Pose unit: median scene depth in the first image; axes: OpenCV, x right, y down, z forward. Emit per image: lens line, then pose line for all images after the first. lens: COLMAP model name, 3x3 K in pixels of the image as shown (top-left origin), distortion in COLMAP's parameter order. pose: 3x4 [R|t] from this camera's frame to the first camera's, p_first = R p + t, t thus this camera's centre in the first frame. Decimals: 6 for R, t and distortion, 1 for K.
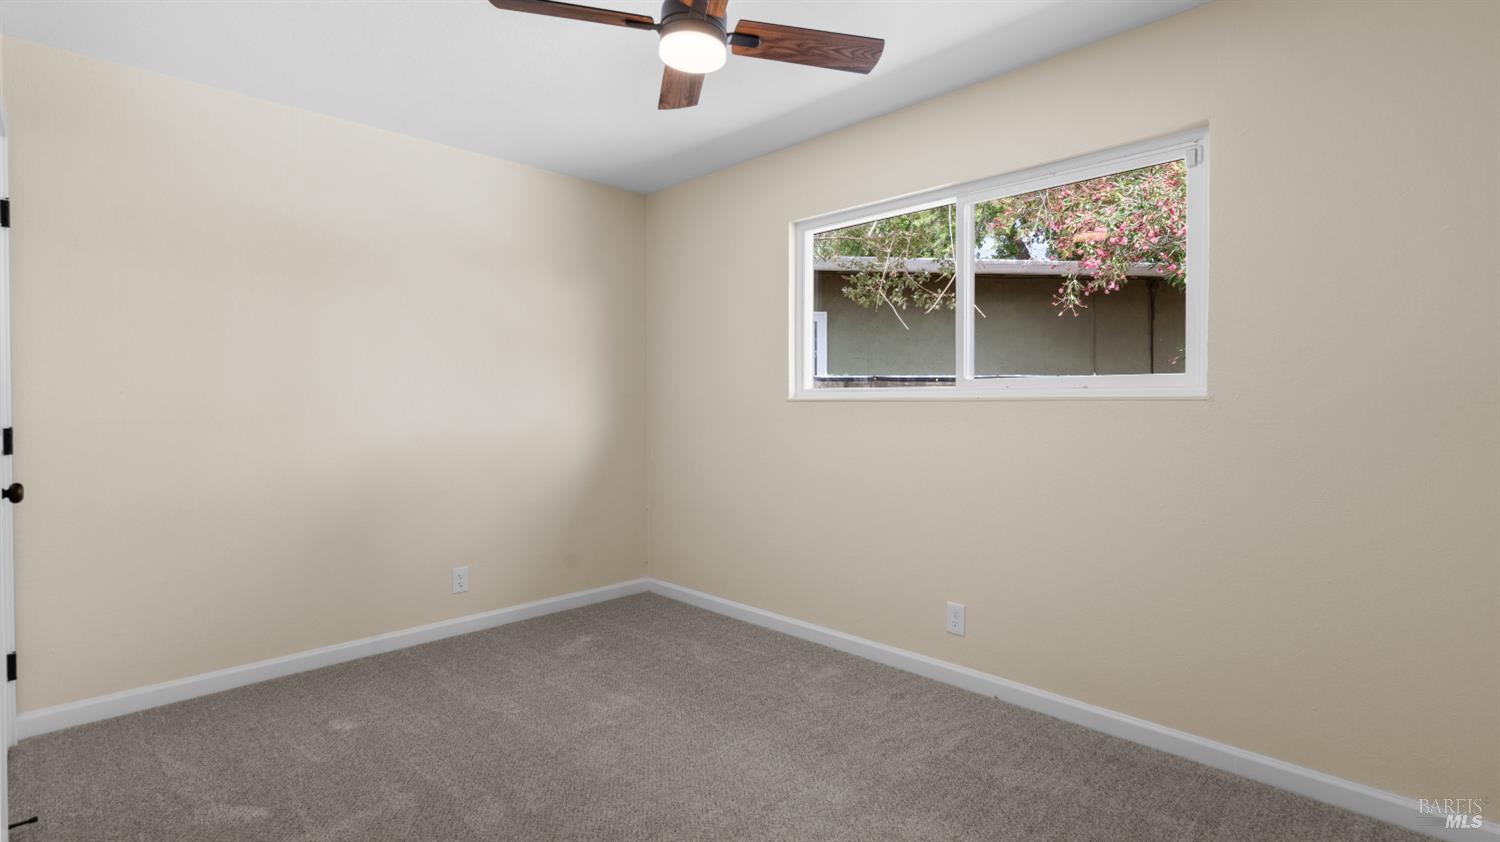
lens RADIAL K [[718.6, 0, 750.0], [0, 718.6, 421.0], [0, 0, 1]] dist [0.001236, -0.000064]
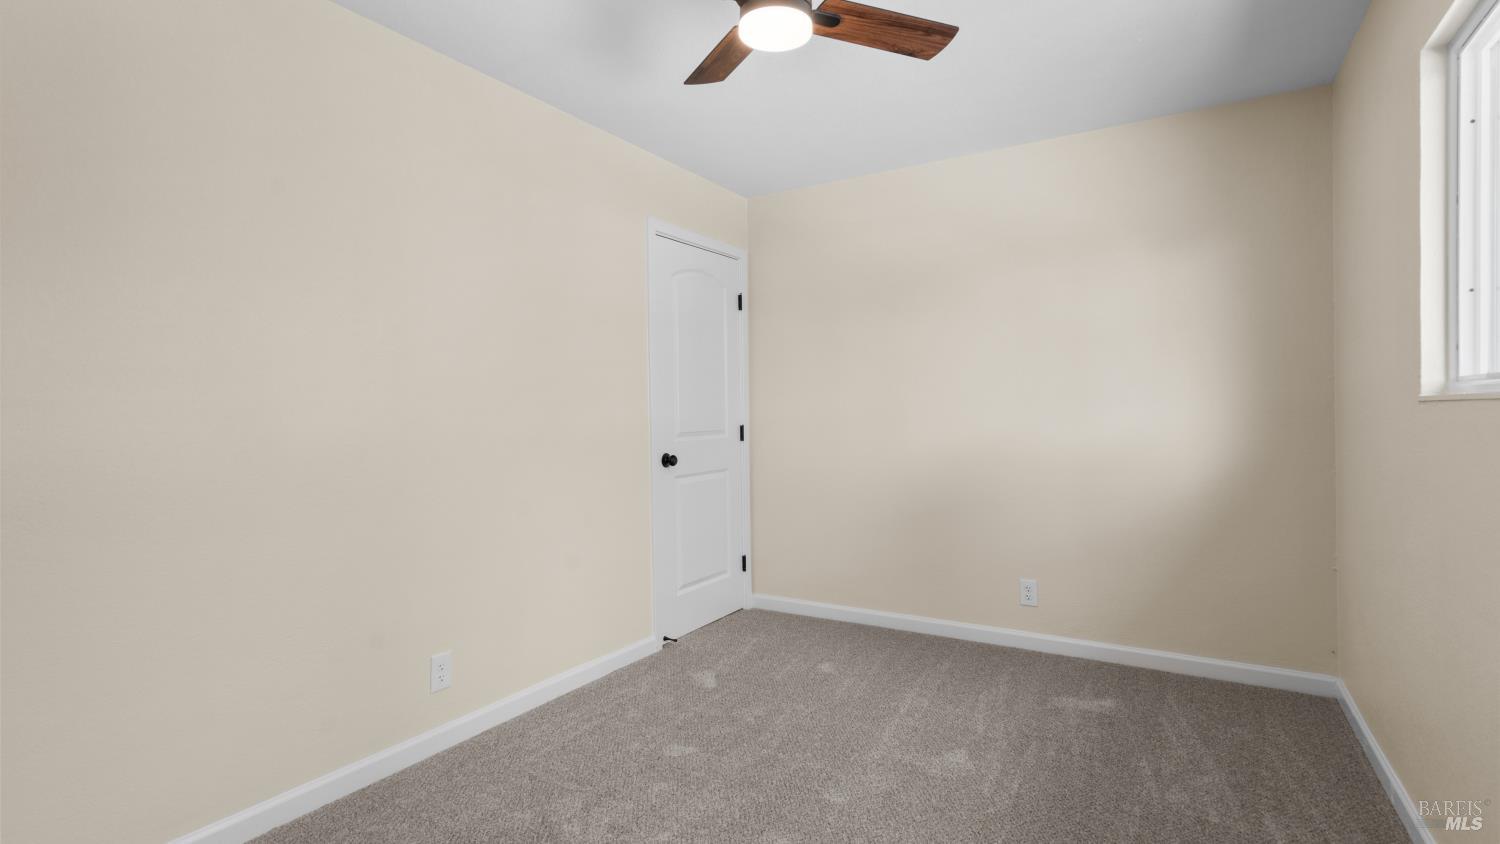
lens RADIAL K [[718.6, 0, 750.0], [0, 718.6, 422.0], [0, 0, 1]] dist [0.001236, -0.000064]
pose [[0.213941, 0.012518, -0.976766, 0.458718], [-0.007998, 0.999907, 0.011063, -0.015245], [0.976814, 0.005446, 0.214021, 0.432322]]
